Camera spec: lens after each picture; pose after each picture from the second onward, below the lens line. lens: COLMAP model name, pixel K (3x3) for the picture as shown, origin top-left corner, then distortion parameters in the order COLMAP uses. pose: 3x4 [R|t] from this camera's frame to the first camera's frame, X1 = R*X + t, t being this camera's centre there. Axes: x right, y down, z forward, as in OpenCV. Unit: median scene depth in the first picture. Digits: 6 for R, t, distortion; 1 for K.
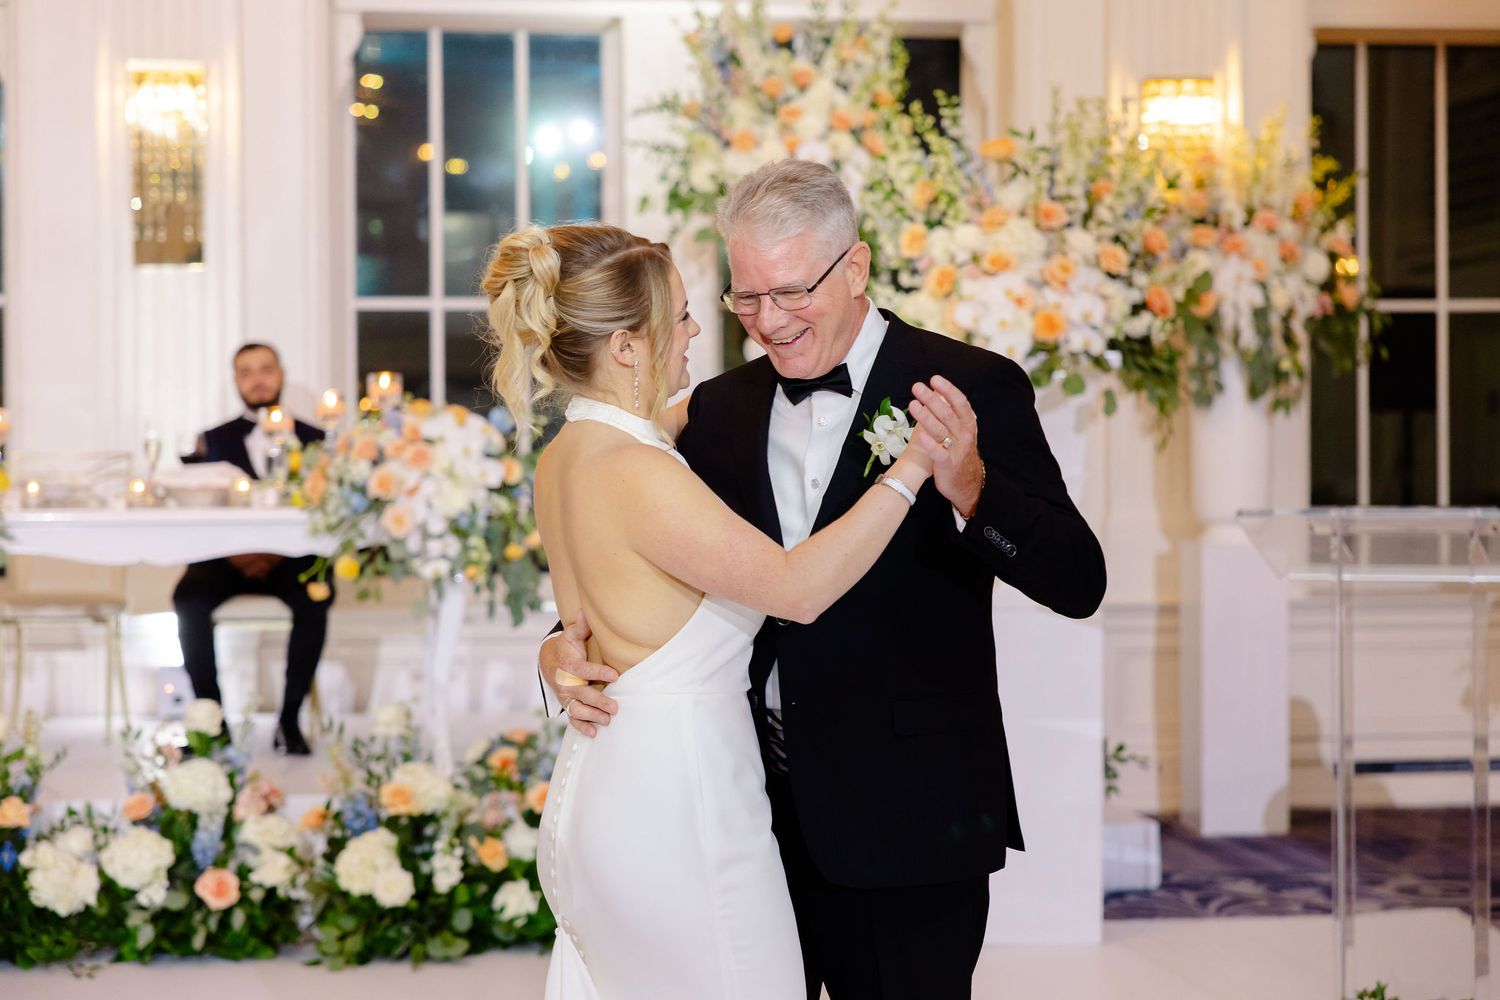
lens RADIAL K [[2977.0, 0, 749.0], [0, 2977.0, 477.0], [0, 0, 1]] dist [0.056305, -0.326978]
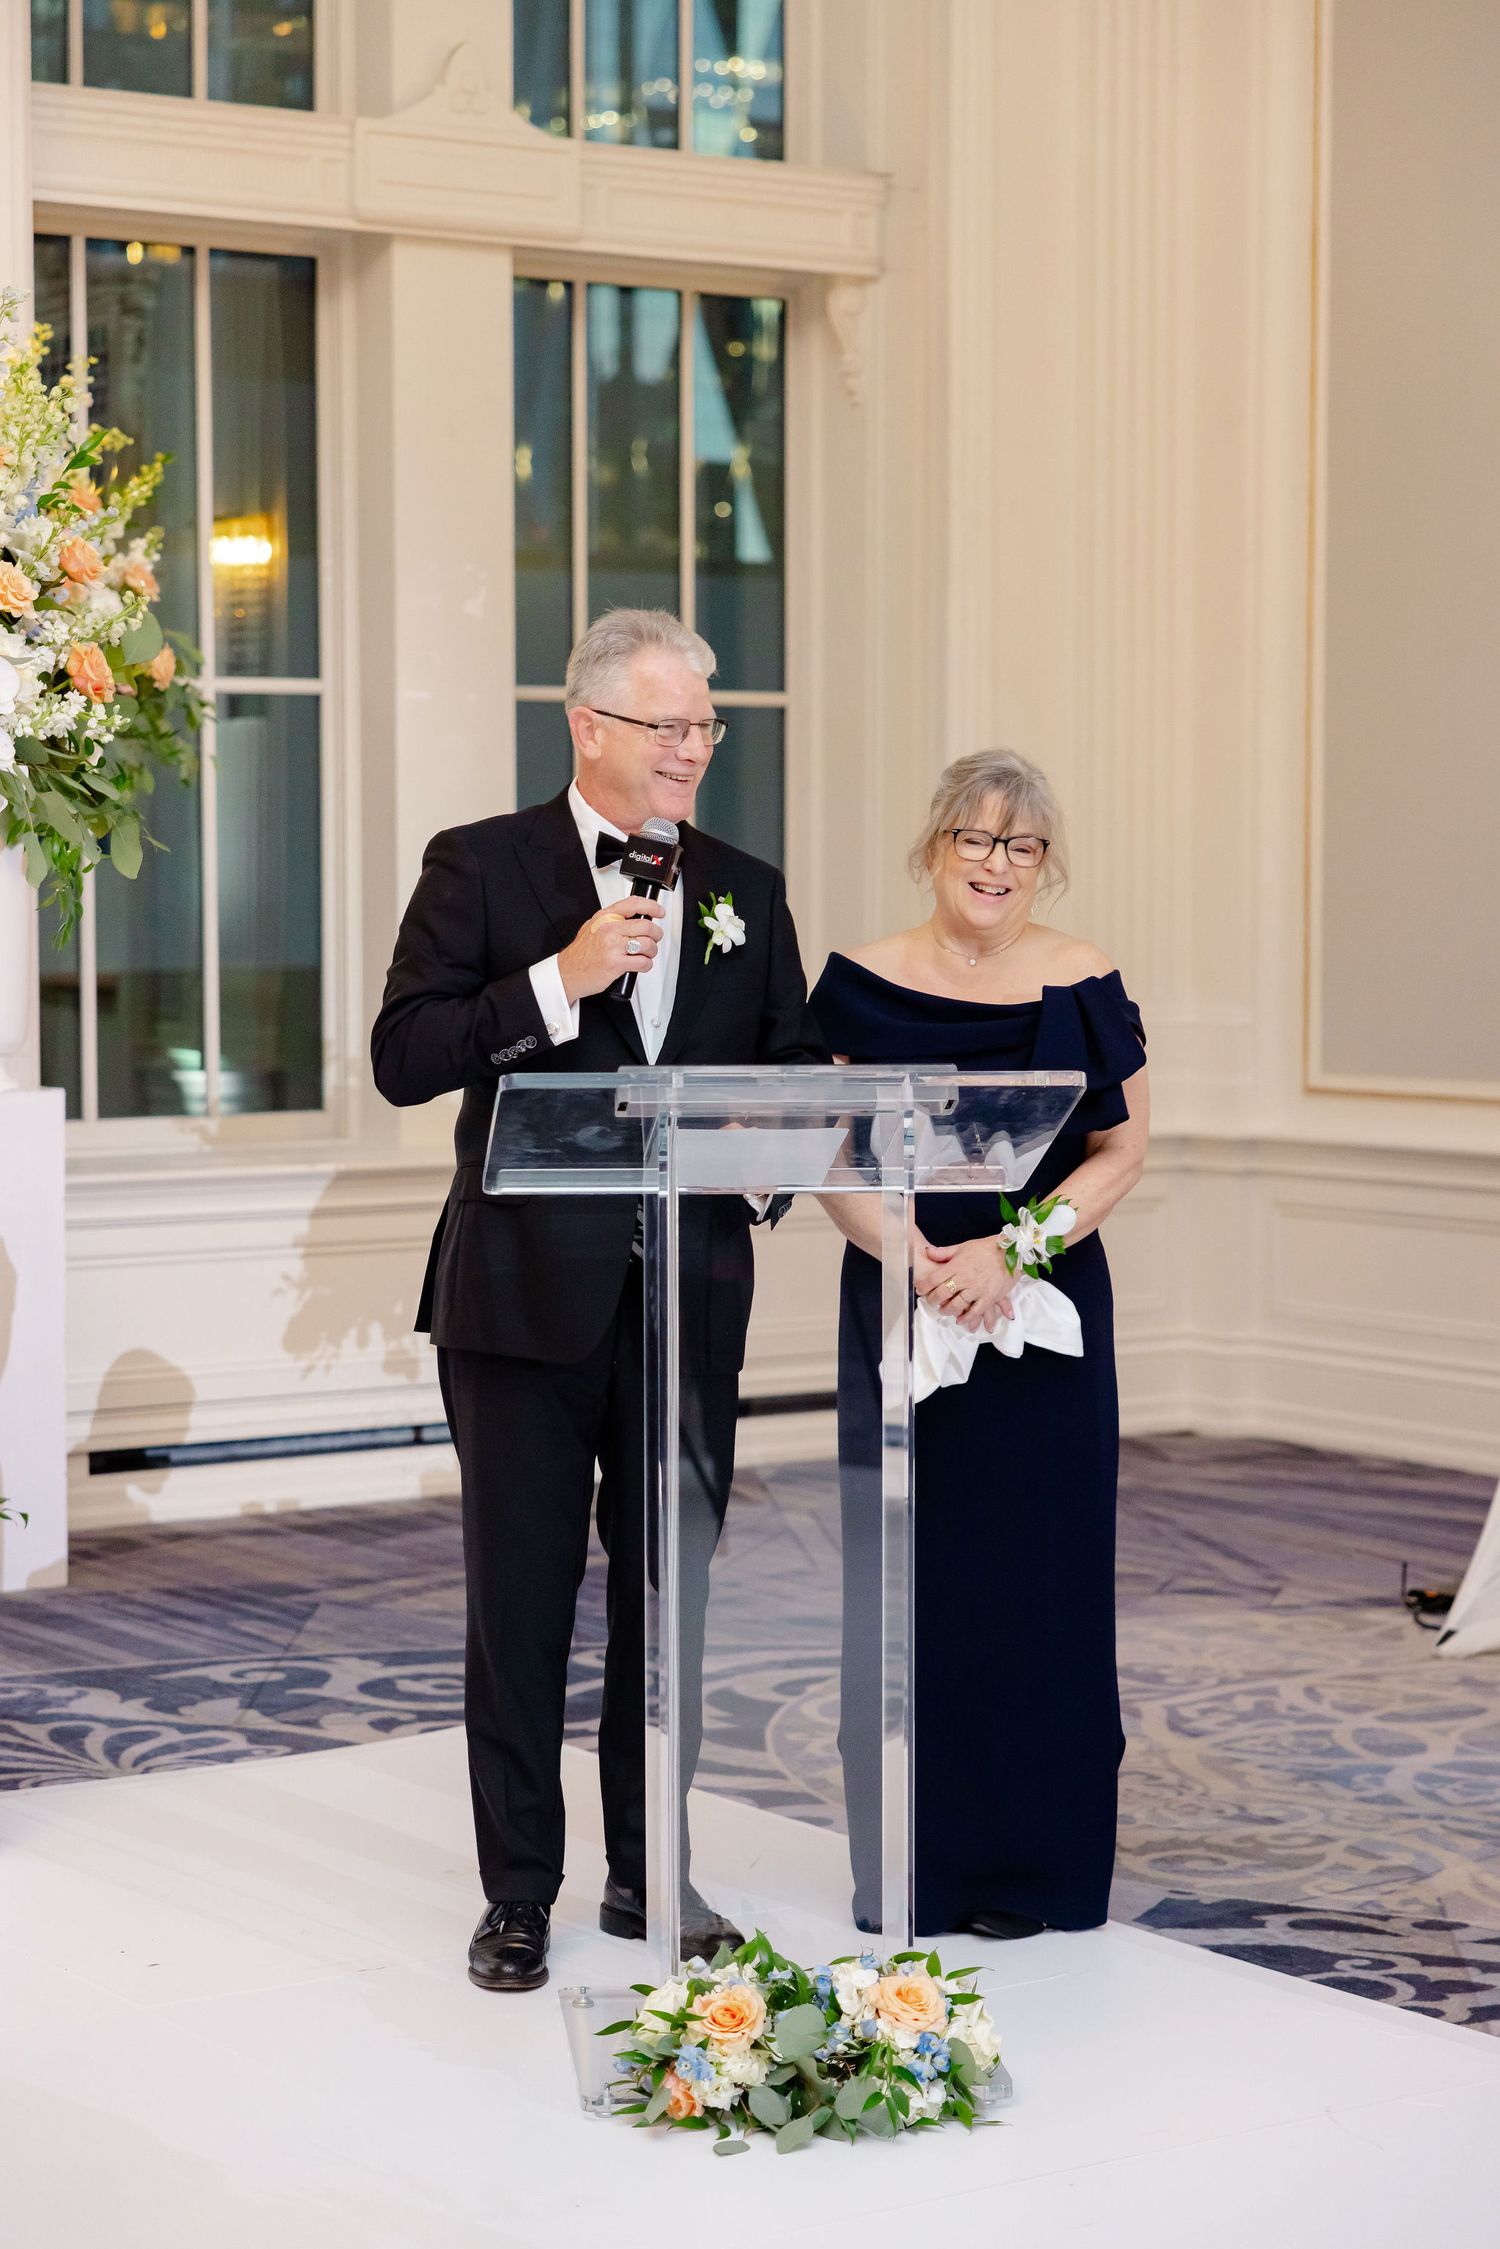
lens RADIAL K [[4463.5, 0, 750.0], [0, 4463.5, 1124.5], [0, 0, 1]] dist [0.056305, -0.326978]
pose [[0.887773, -0.020339, 0.459831, -0.131056], [0.000109, 0.999033, 0.043978, -0.011927], [-0.460281, -0.038992, 0.886917, 0.212817]]
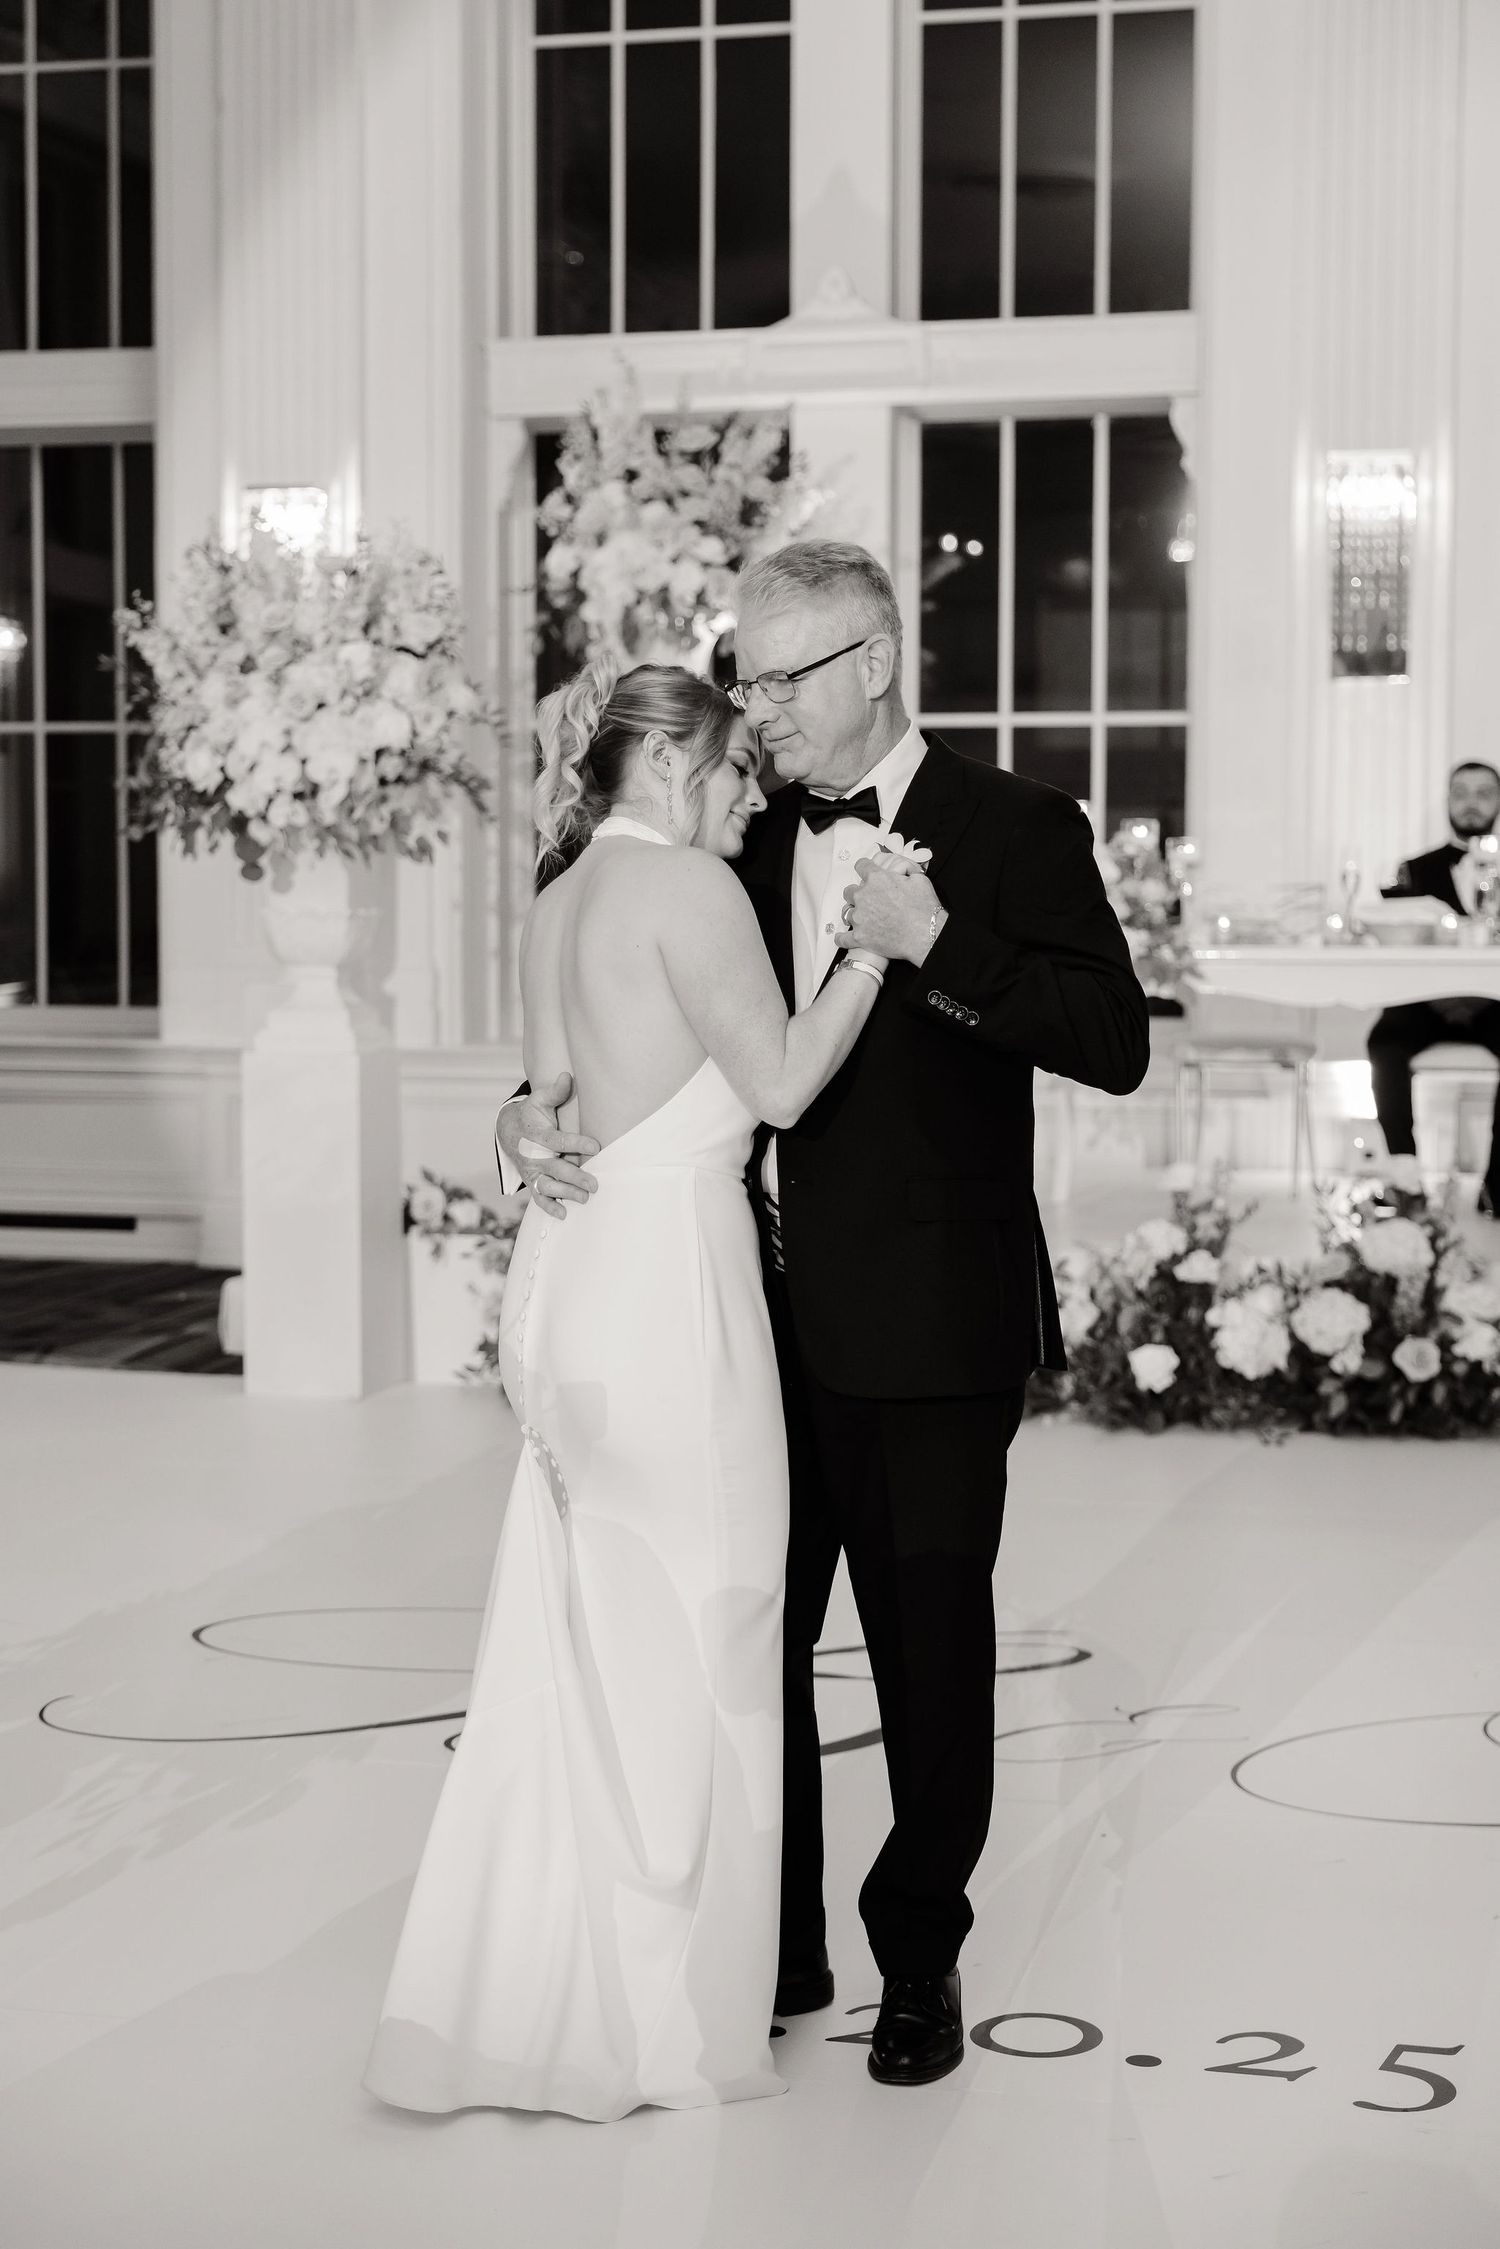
lens RADIAL K [[3400.5, 0, 746.7], [0, 3400.5, 1087.5], [0, 0, 1]] dist [0.042999, 0.028993]
pose [[0.934738, 0.028786, -0.354171, -0.000972], [-0.010081, 0.998460, 0.054546, -0.001448], [0.355195, -0.047416, 0.933589, -0.052179]]
